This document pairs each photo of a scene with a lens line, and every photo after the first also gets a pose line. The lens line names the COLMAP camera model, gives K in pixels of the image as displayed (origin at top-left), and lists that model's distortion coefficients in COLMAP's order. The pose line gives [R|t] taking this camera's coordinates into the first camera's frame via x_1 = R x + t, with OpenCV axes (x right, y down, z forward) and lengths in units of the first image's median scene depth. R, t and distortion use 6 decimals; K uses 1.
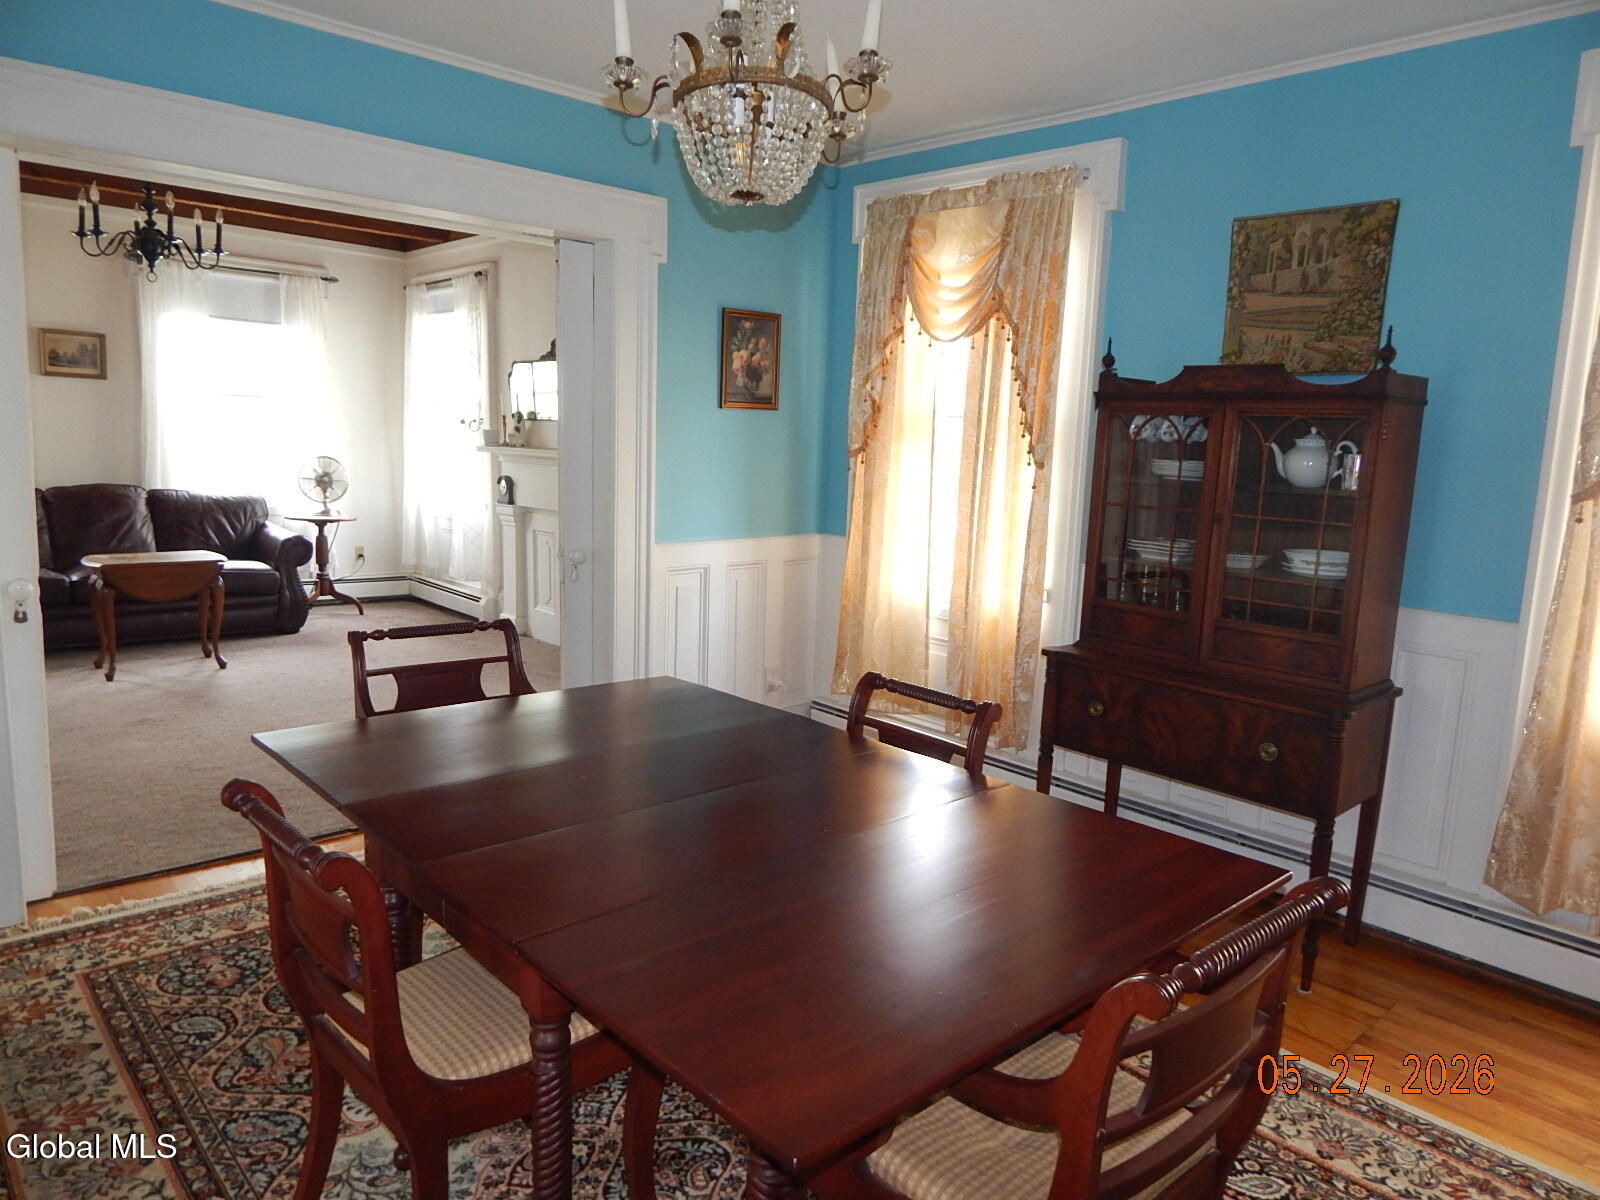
lens RADIAL K [[1047.1, 0, 810.5], [0, 1047.1, 595.9], [0, 0, 1]] dist [0.002910, -0.007484]
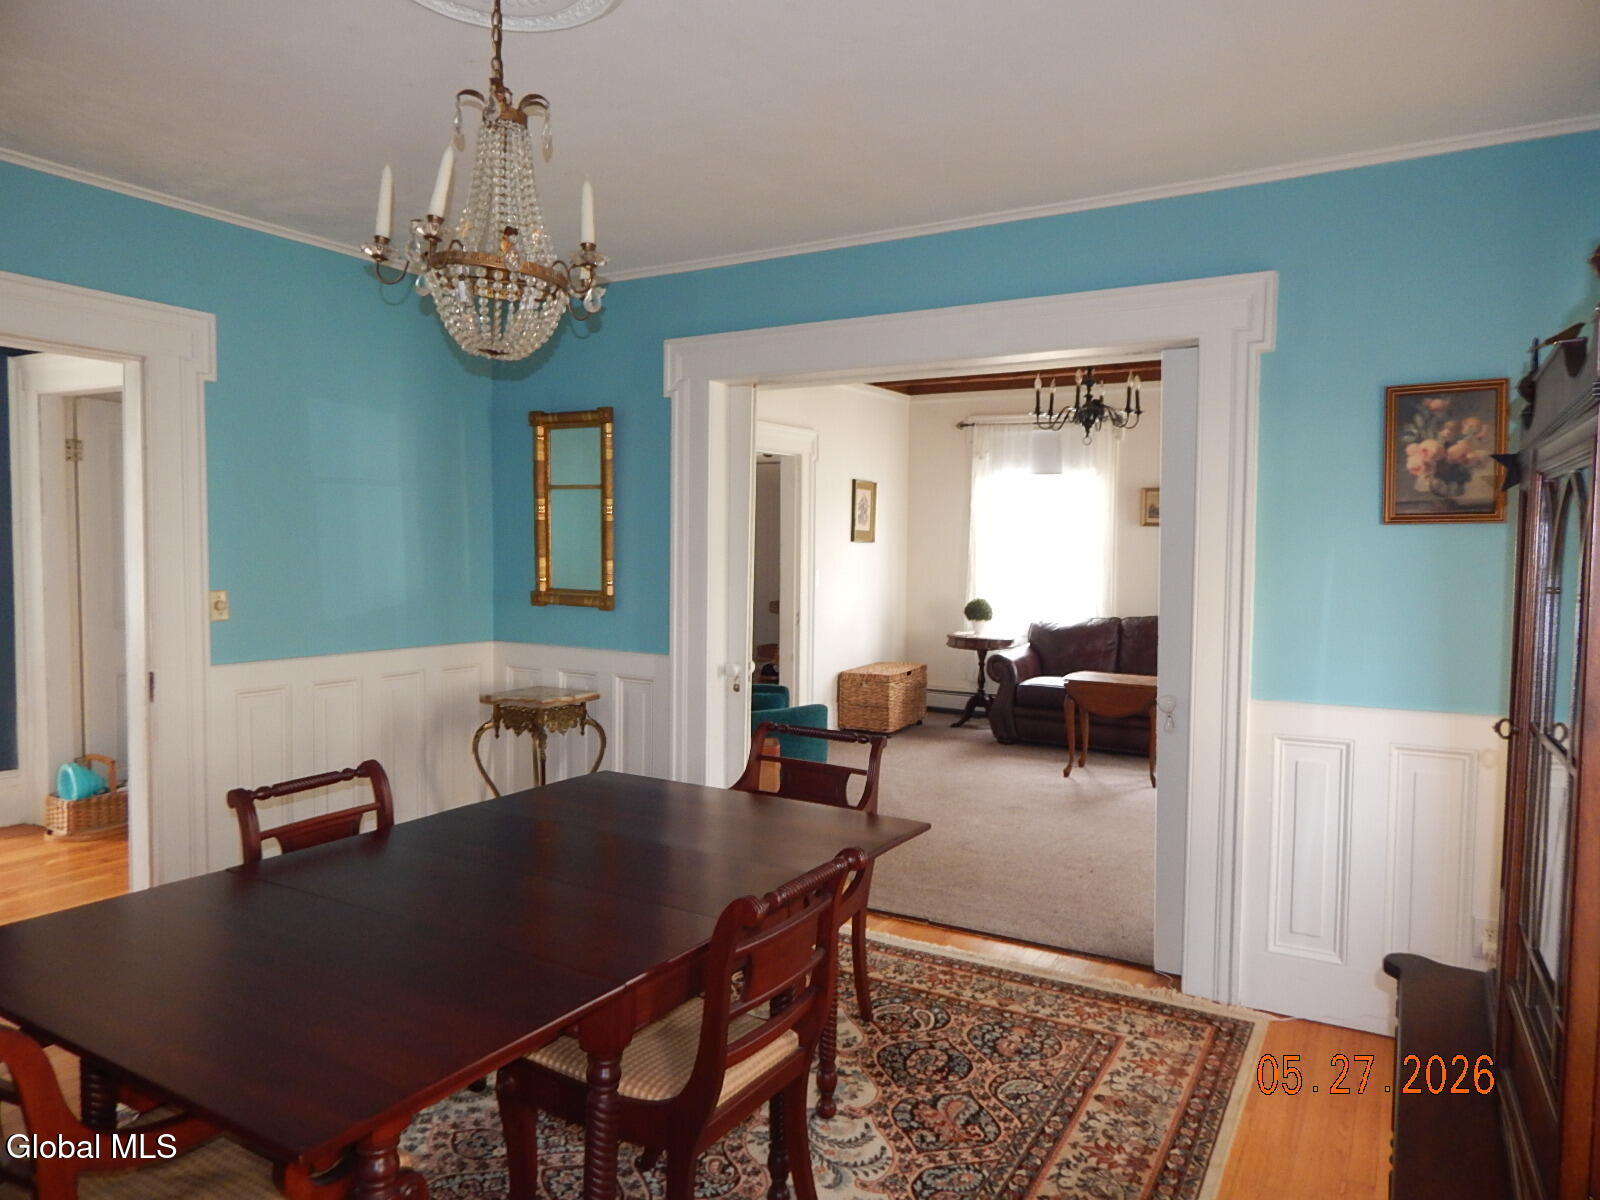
lens RADIAL K [[1047.1, 0, 810.9], [0, 1047.1, 610.5], [0, 0, 1]] dist [0.002910, -0.007484]
pose [[0.317439, 0.026749, -0.947901, 0.462650], [-0.146591, 0.988970, -0.021183, -0.048092], [0.936880, 0.145678, 0.317859, 0.409647]]
